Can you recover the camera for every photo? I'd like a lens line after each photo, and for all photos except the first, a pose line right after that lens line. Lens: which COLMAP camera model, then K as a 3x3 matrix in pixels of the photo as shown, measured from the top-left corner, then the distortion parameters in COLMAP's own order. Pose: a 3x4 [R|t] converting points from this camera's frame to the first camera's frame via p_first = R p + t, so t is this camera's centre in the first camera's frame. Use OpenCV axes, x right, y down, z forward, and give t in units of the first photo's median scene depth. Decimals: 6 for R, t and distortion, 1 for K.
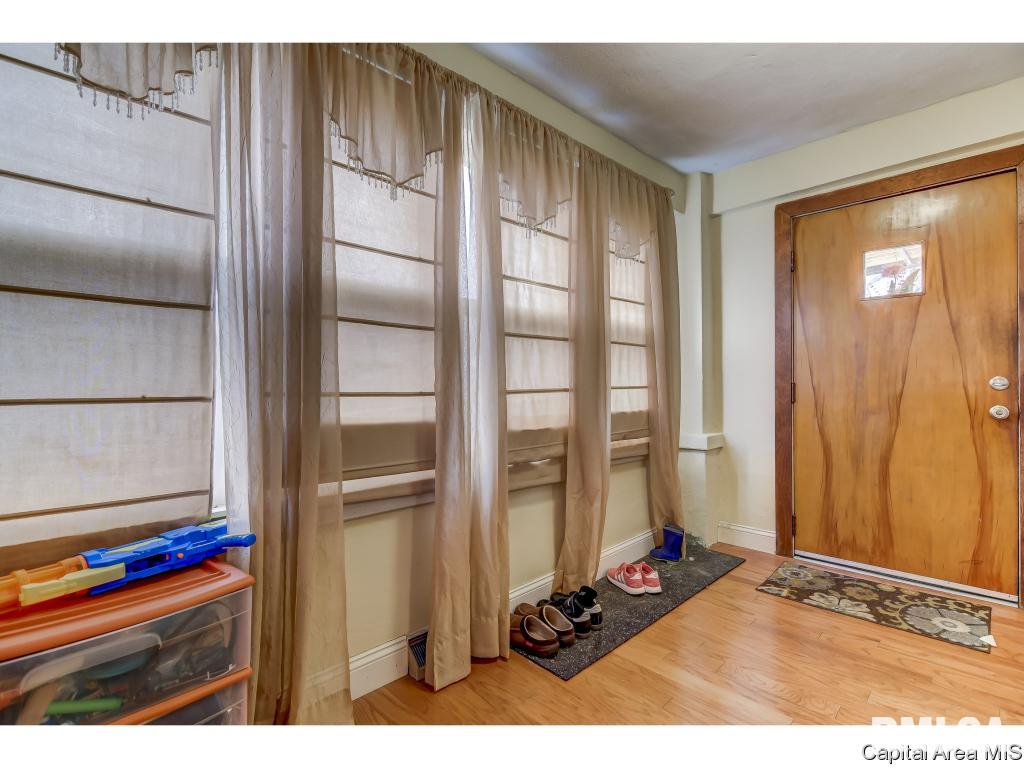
lens RADIAL K [[495.5, 0, 513.6], [0, 495.5, 378.7], [0, 0, 1]] dist [0.003049, -0.000042]
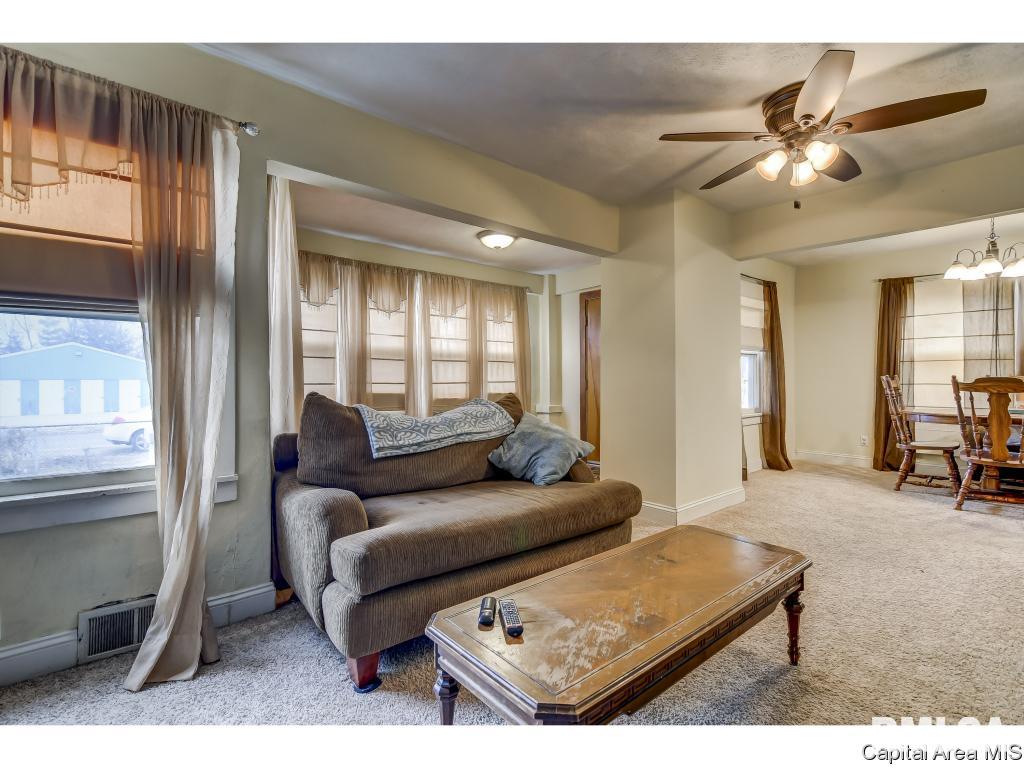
lens RADIAL K [[495.5, 0, 508.7], [0, 495.5, 379.8], [0, 0, 1]] dist [0.003049, -0.000042]
pose [[0.997791, 0.000433, -0.066428, 0.458988], [0.000001, 0.999979, 0.006533, -0.005979], [0.066429, -0.006518, 0.997770, -1.318149]]
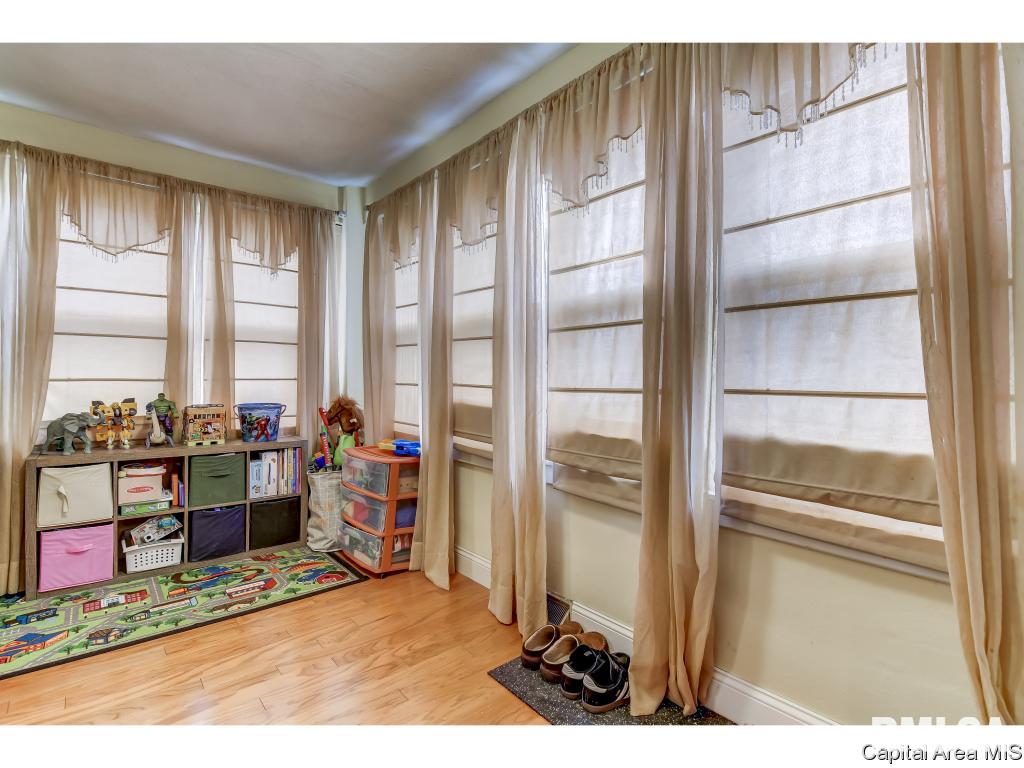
lens RADIAL K [[515.2, 0, 508.7], [0, 515.2, 386.8], [0, 0, 1]] dist [0.032103, 0.000039]
pose [[-0.112342, 0.019102, -0.993486, 0.858224], [-0.001743, 0.999810, 0.019420, 0.001939], [0.993668, 0.003914, -0.112287, 0.867425]]
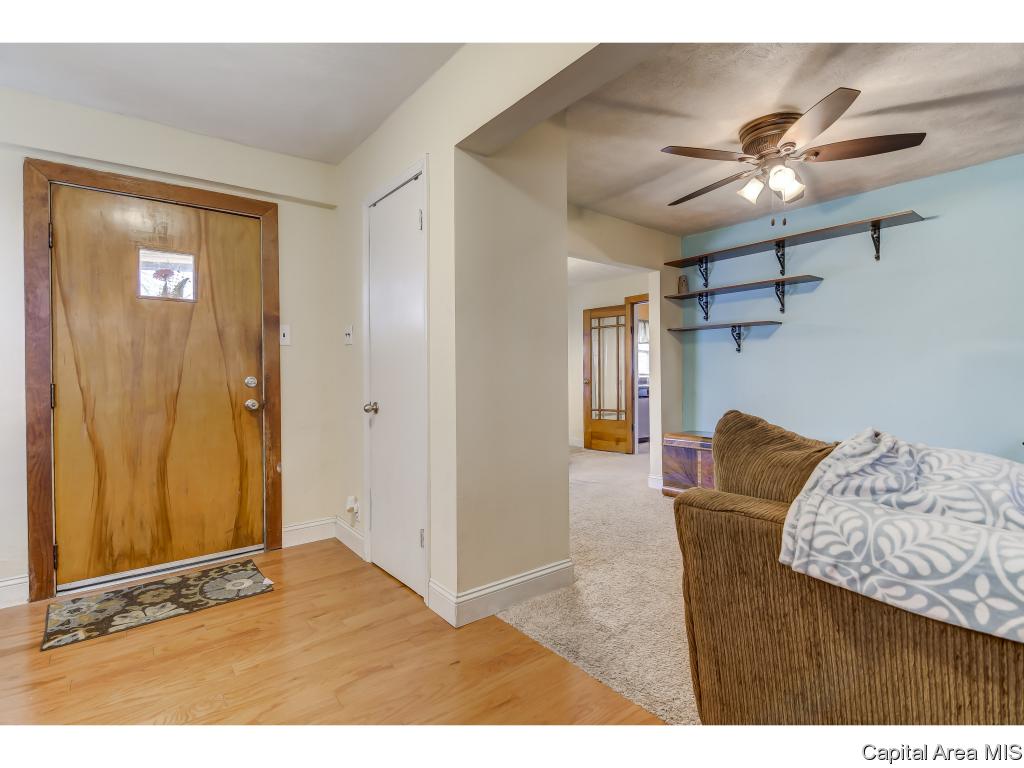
lens RADIAL K [[495.5, 0, 513.1], [0, 495.5, 376.3], [0, 0, 1]] dist [0.003049, -0.000042]
pose [[0.111802, 0.003283, 0.993725, -0.205466], [0.001381, 0.999993, -0.003459, 0.000246], [-0.993730, 0.001760, 0.111797, 0.184905]]
